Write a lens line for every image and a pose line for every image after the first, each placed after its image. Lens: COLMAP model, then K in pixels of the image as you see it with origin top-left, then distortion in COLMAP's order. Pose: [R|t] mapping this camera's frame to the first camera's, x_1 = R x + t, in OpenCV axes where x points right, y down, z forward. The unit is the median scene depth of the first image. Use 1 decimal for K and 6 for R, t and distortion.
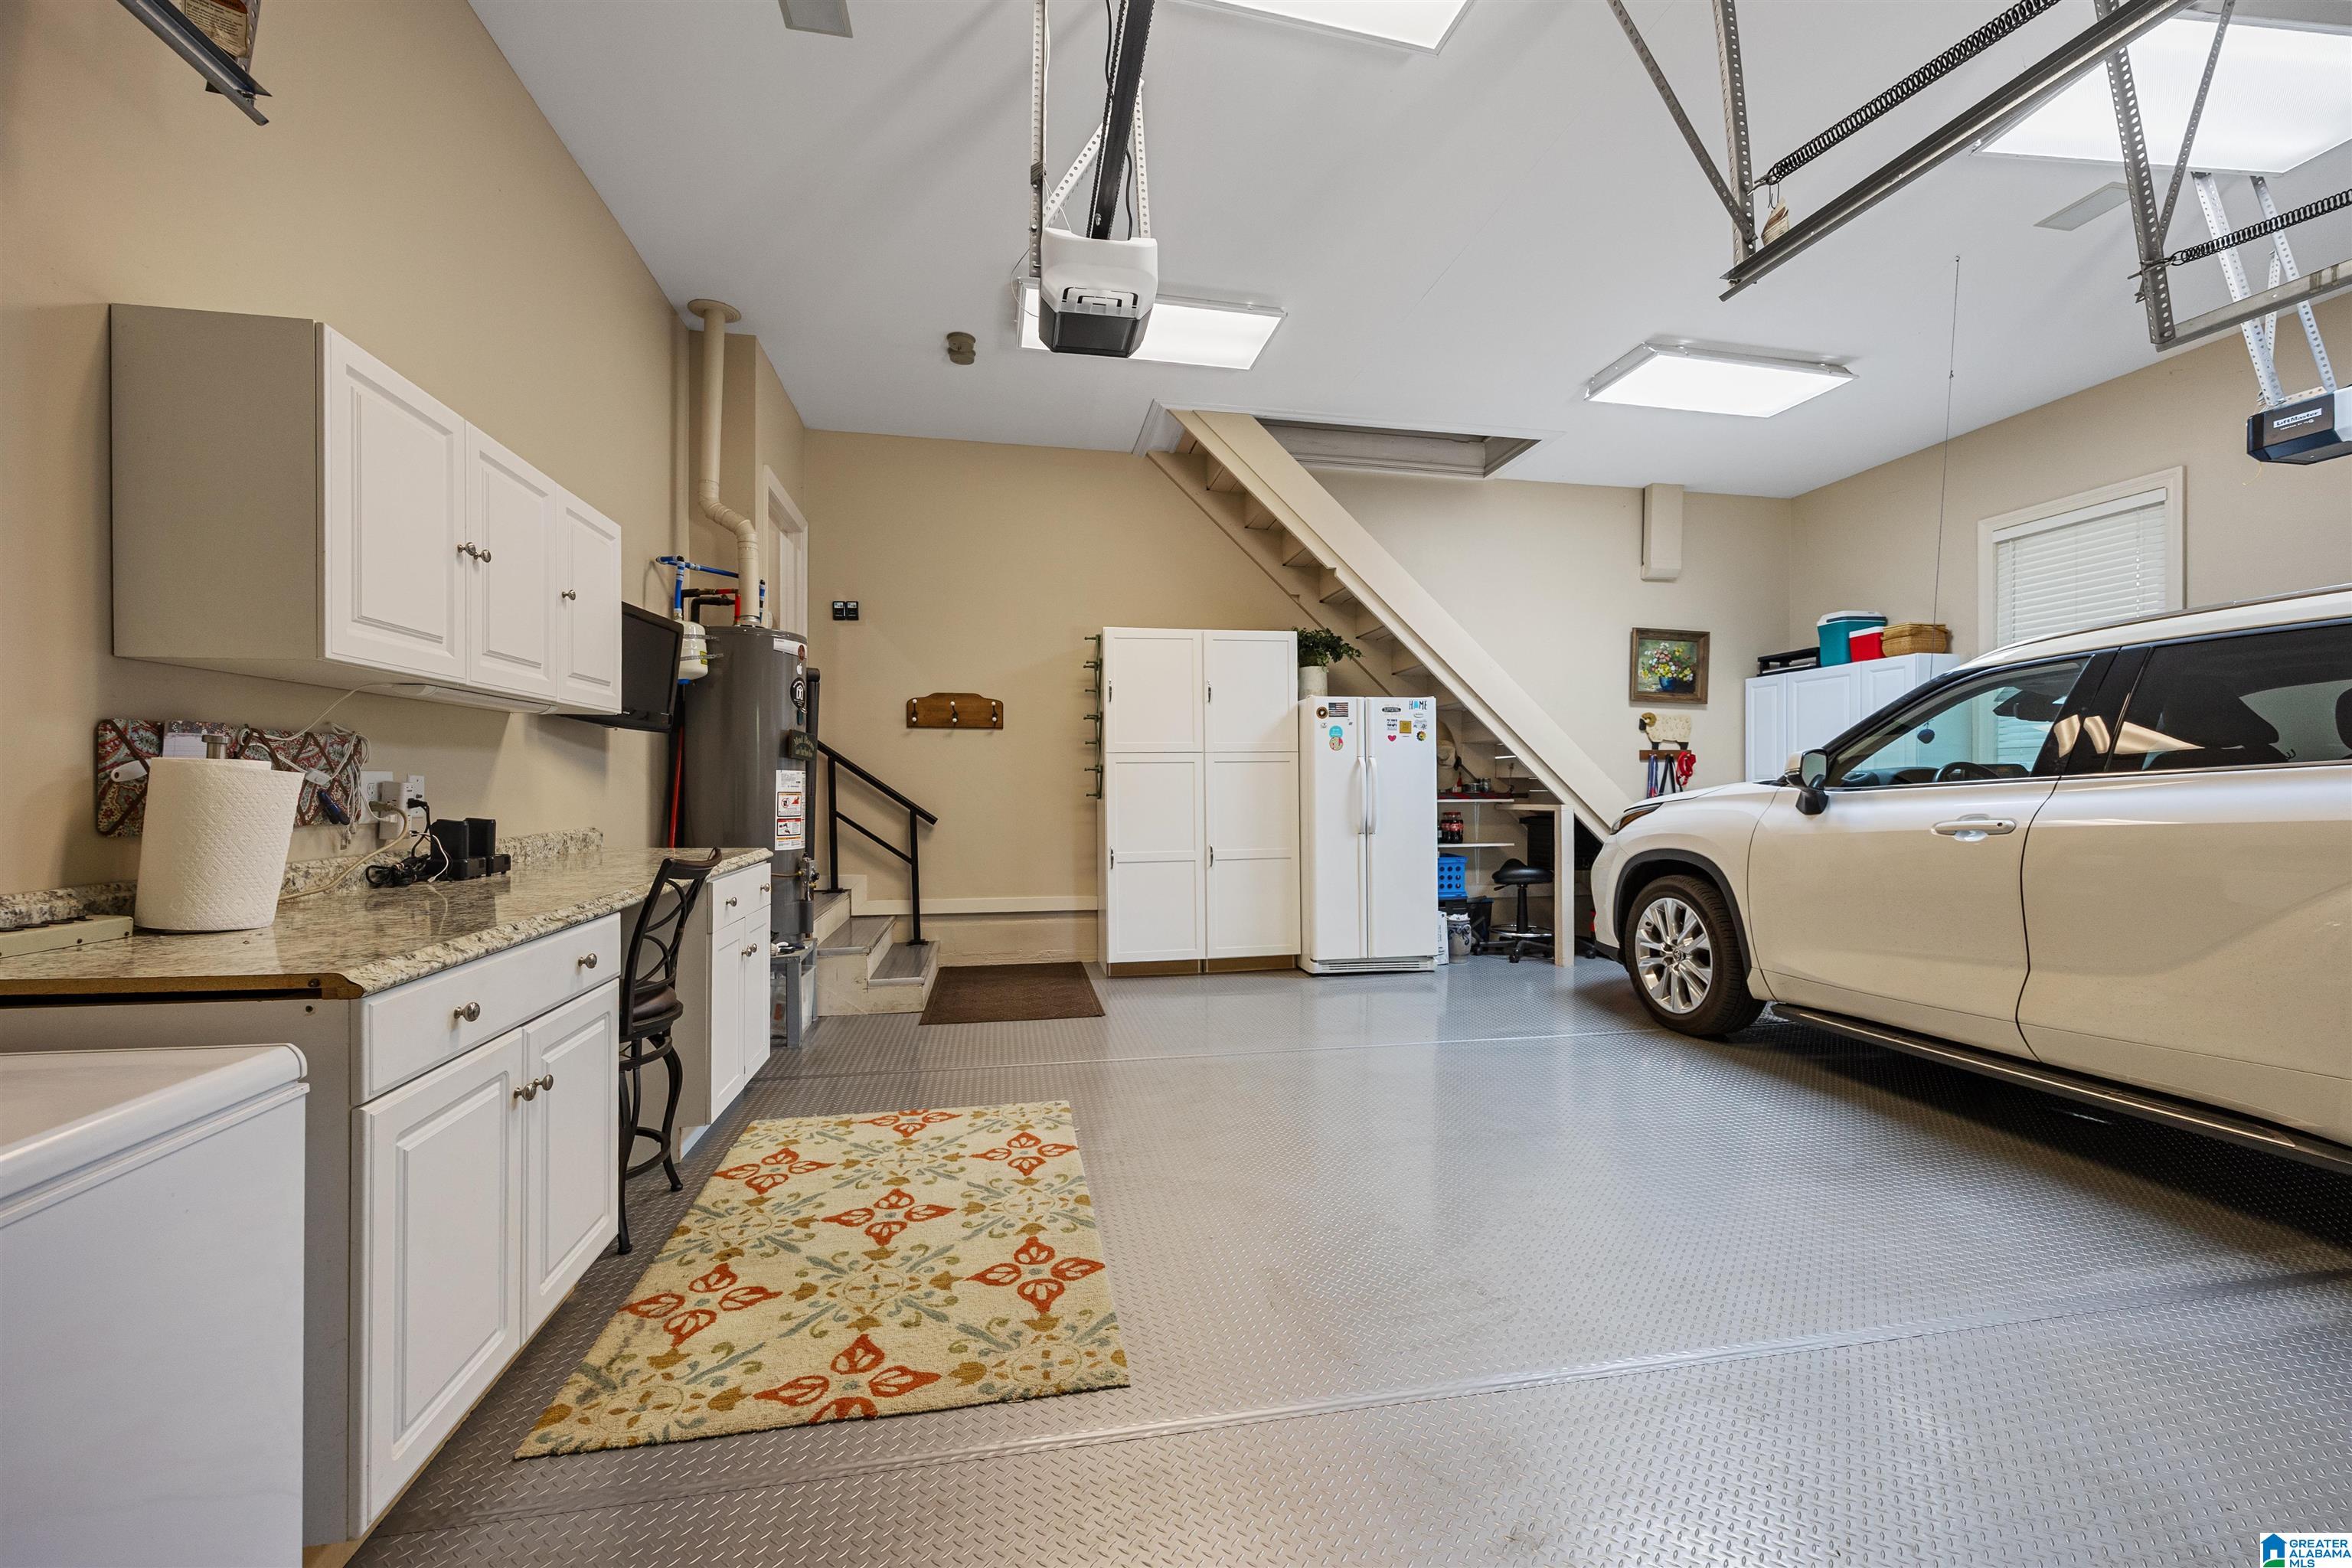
lens RADIAL K [[943.3, 0, 1176.0], [0, 943.3, 784.0], [0, 0, 1]] dist [0.000136, 0.000080]
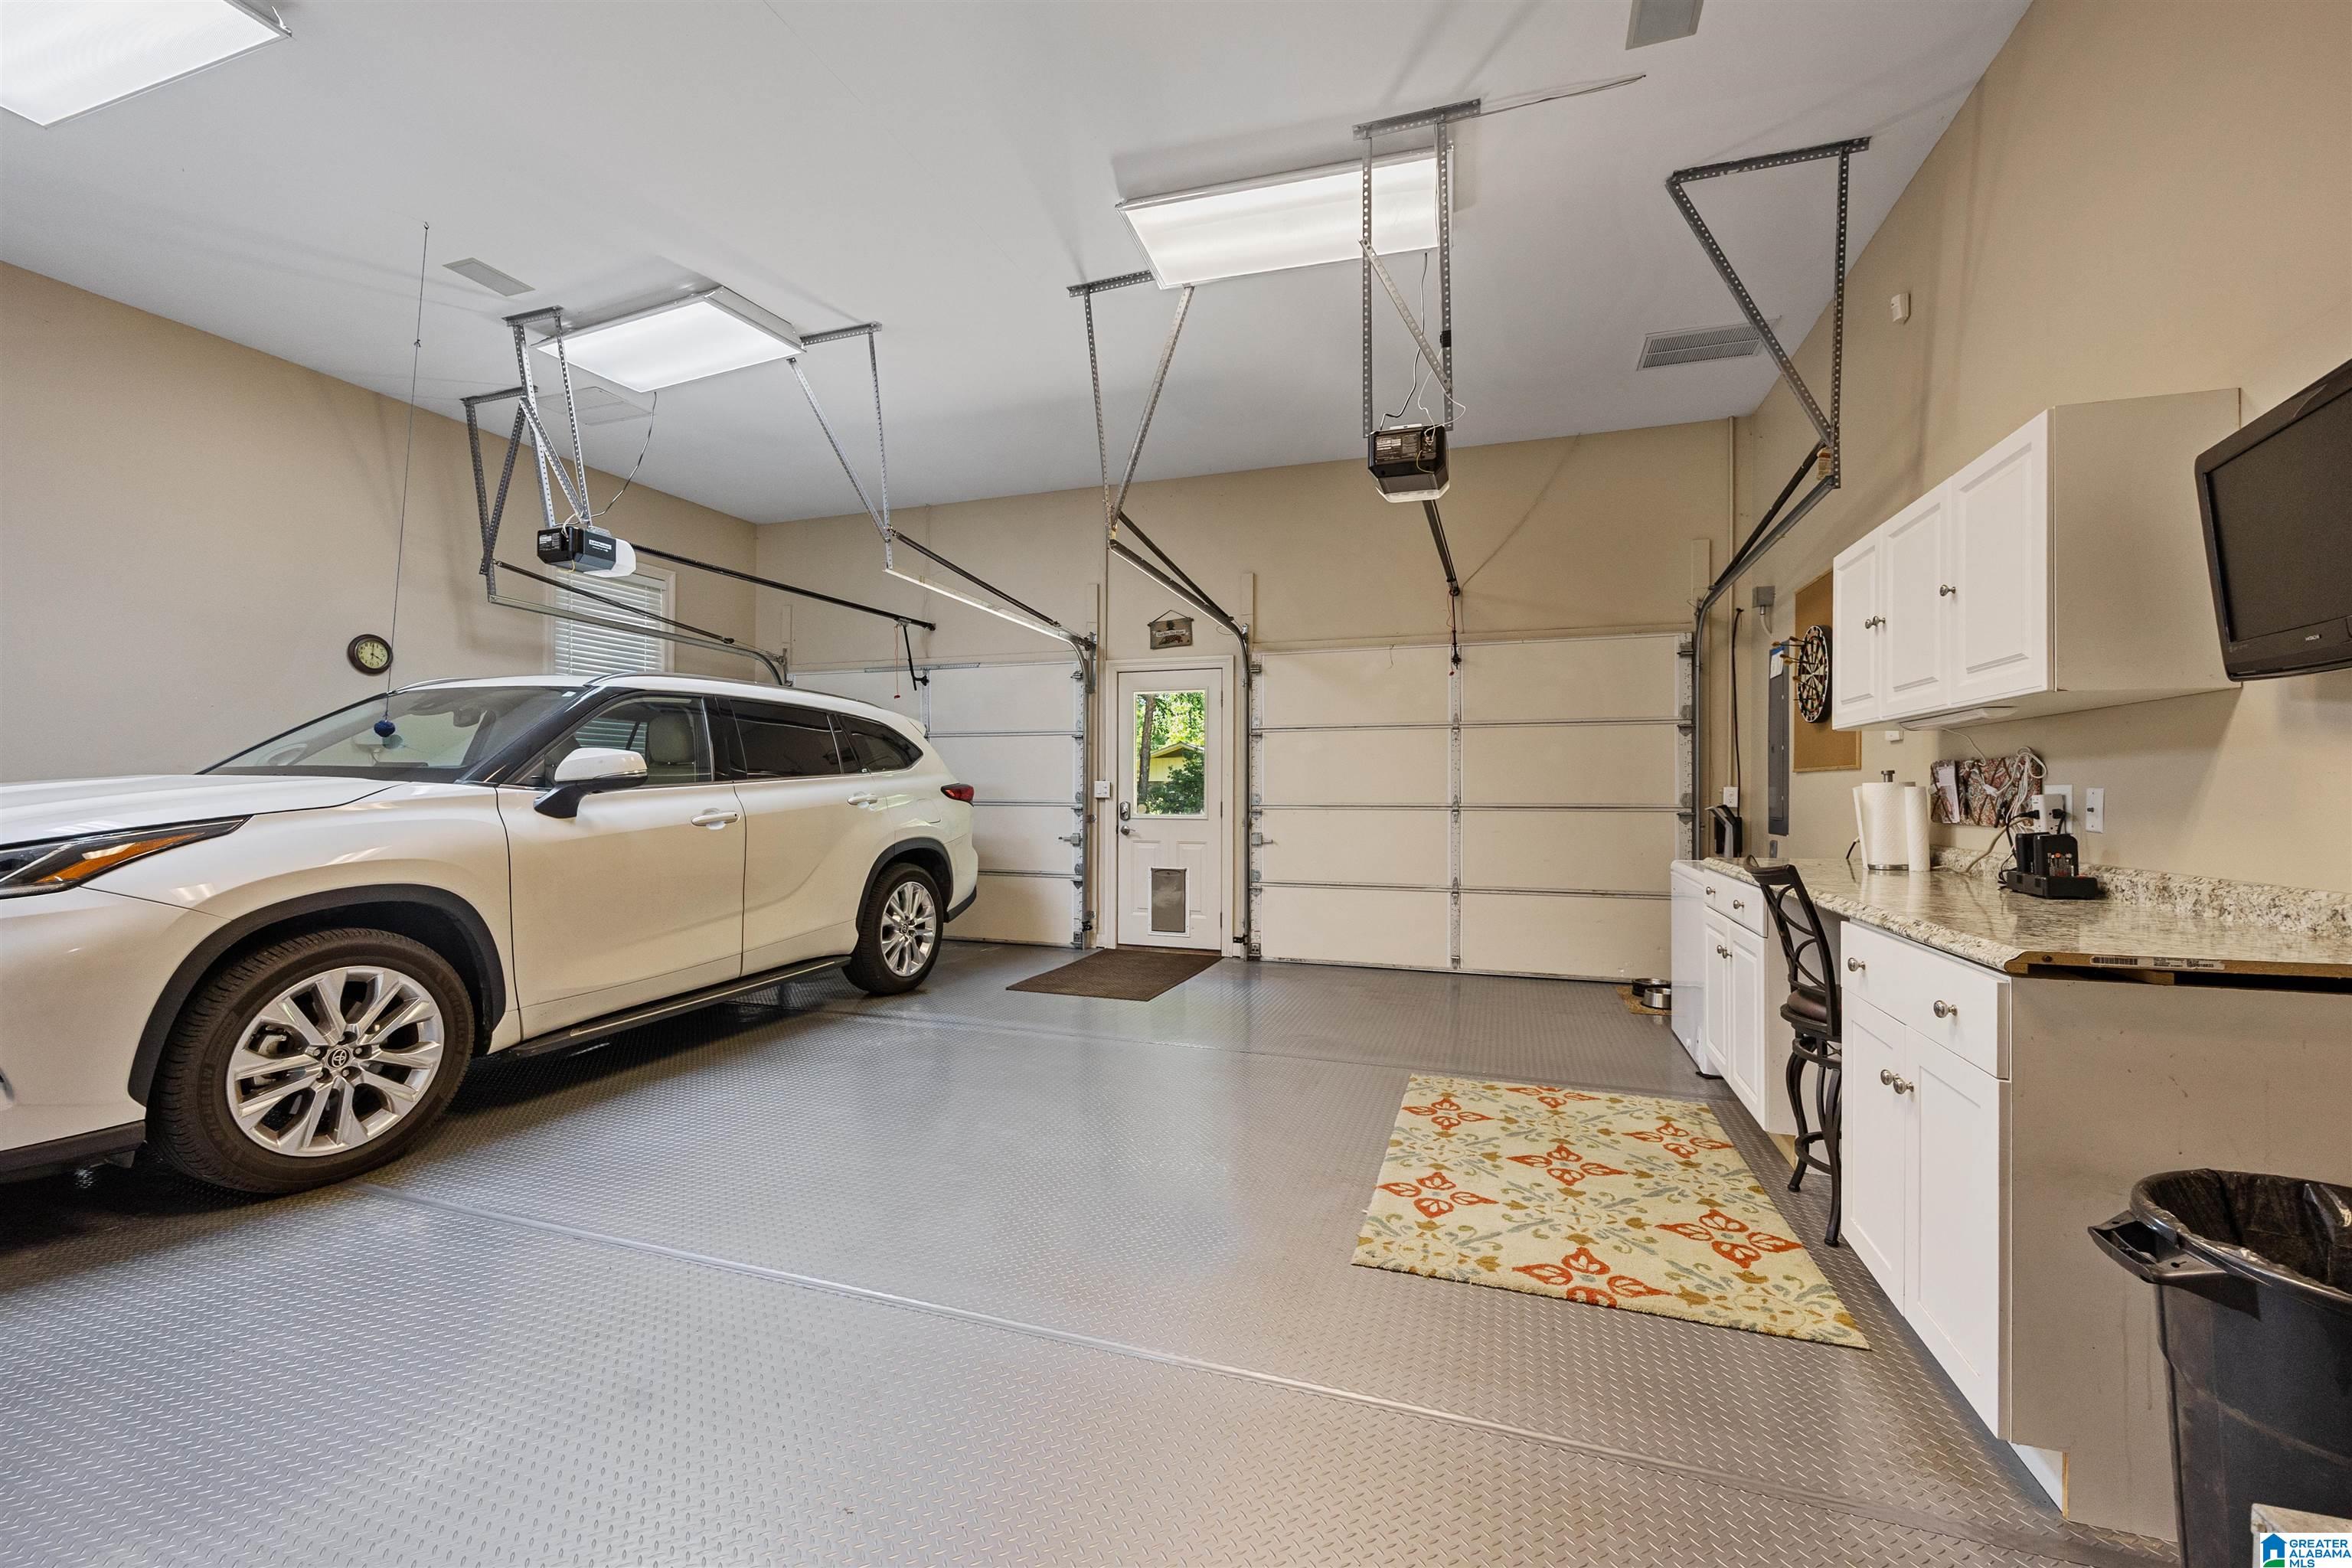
lens RADIAL K [[943.3, 0, 1176.0], [0, 943.3, 784.0], [0, 0, 1]] dist [0.000136, 0.000080]
pose [[-0.867917, -0.003408, 0.496697, -0.412091], [-0.007319, 0.999956, -0.005928, -0.001303], [-0.496655, -0.008781, -0.867904, 2.004708]]
